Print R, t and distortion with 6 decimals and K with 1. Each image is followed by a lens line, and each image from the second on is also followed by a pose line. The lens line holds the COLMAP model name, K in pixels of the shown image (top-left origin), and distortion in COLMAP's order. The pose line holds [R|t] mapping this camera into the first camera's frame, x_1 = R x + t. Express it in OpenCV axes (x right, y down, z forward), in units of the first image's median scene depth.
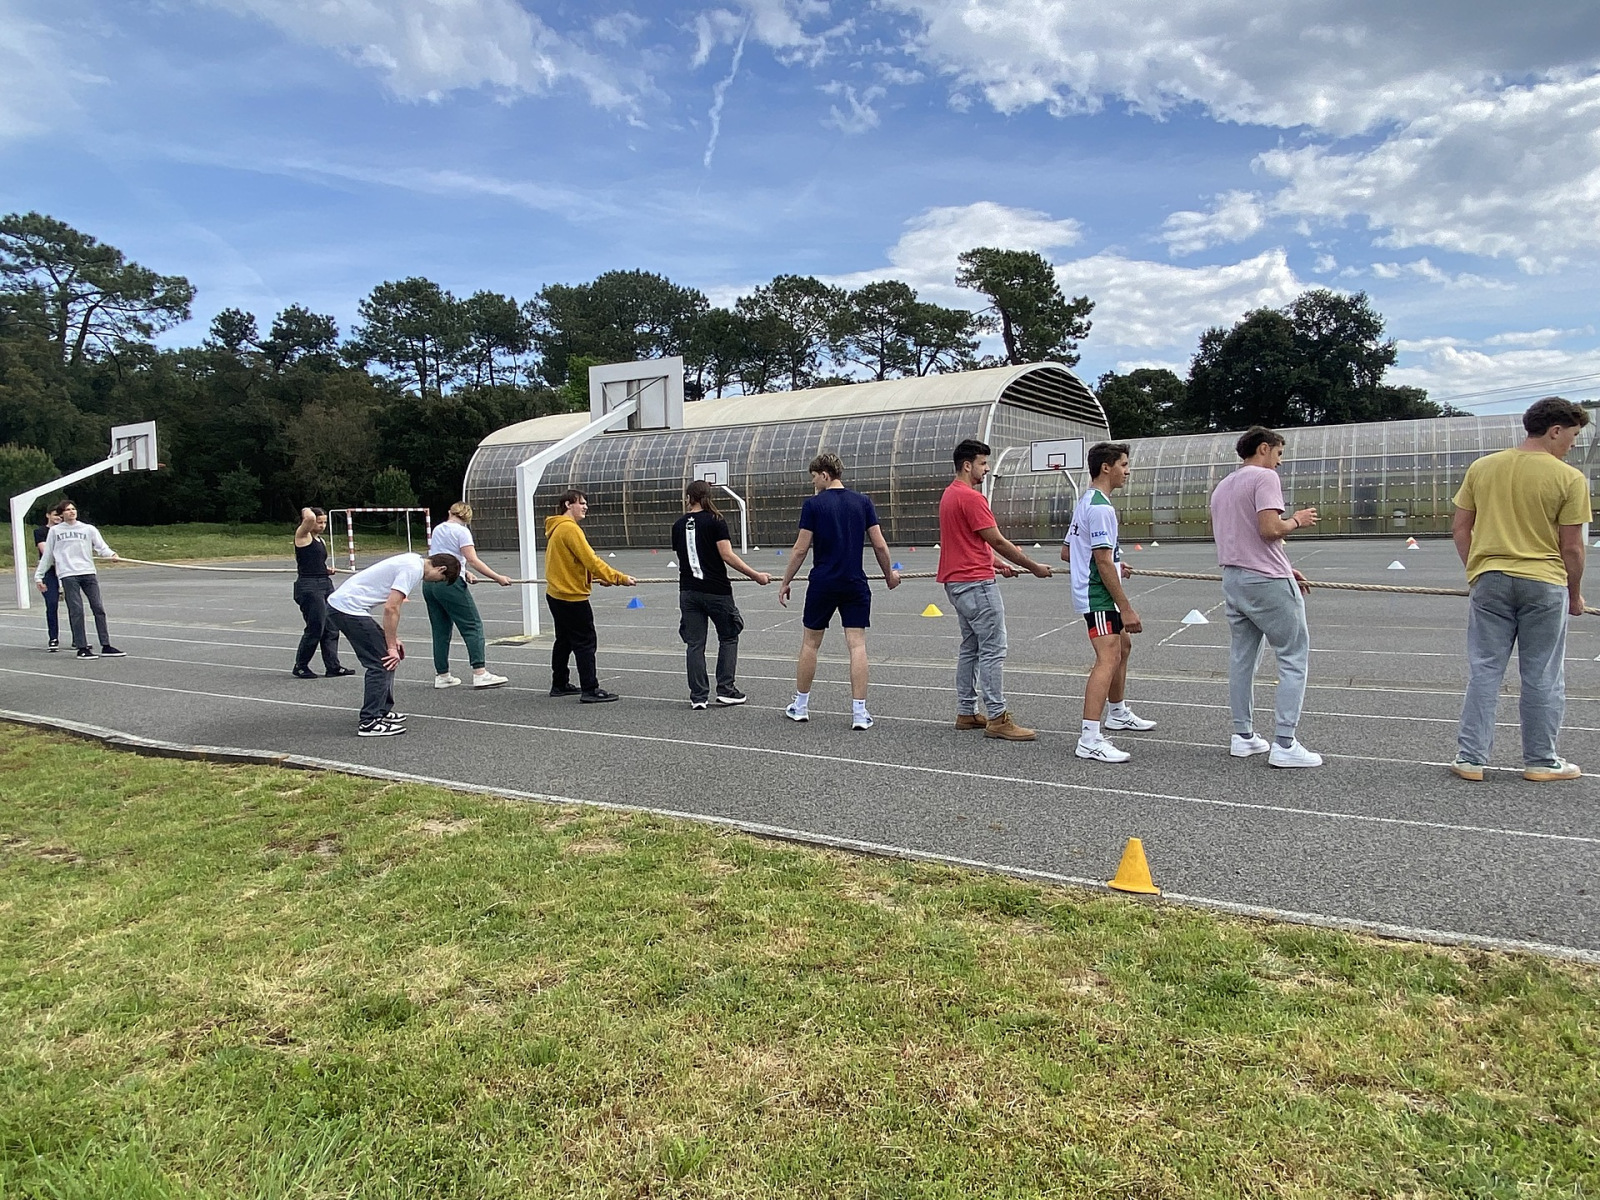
lens RADIAL K [[969.5, 0, 755.4], [0, 969.5, 589.5], [0, 0, 1]] dist [0.151774, -0.158159]
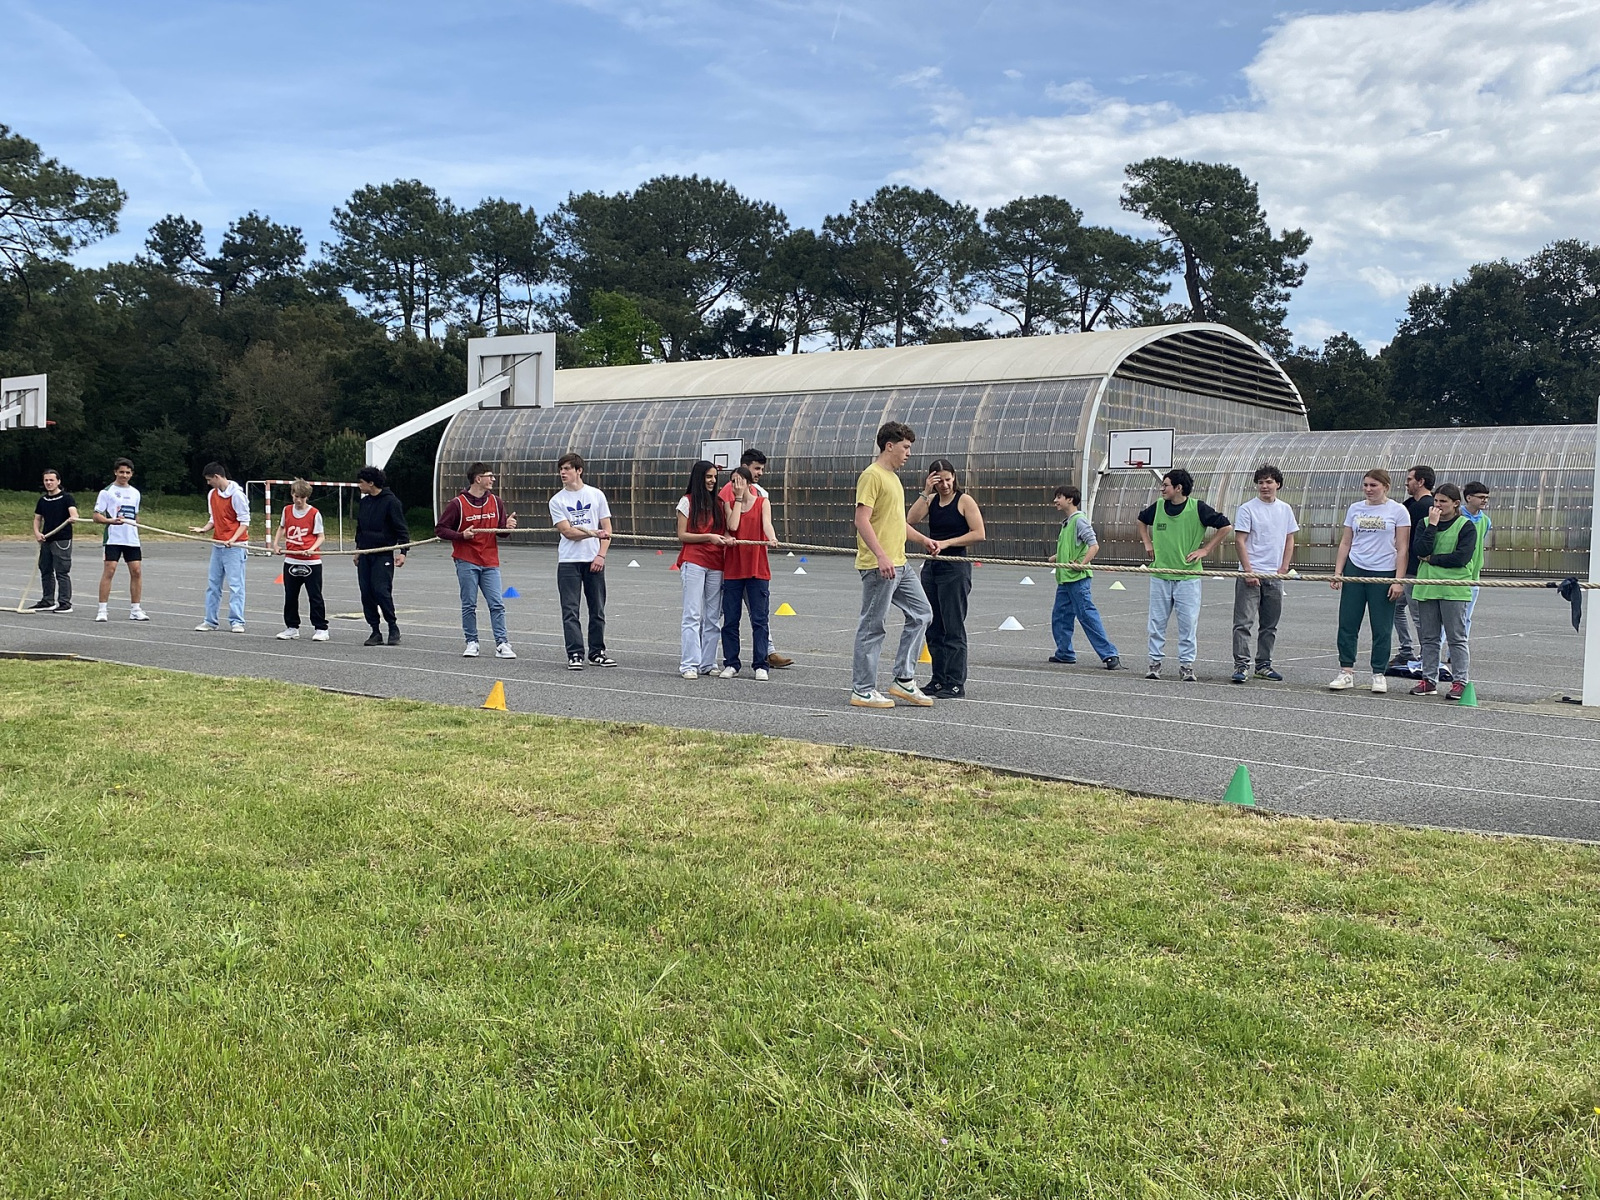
lens RADIAL K [[1551.4, 0, 800.0], [0, 1551.4, 600.0], [0, 0, 1]] dist [0.198101, -0.299838]
pose [[0.992671, 0.050362, -0.109855, 0.105270], [-0.052851, 0.998405, -0.019862, 0.012613], [0.108679, 0.025522, 0.993749, -0.156797]]
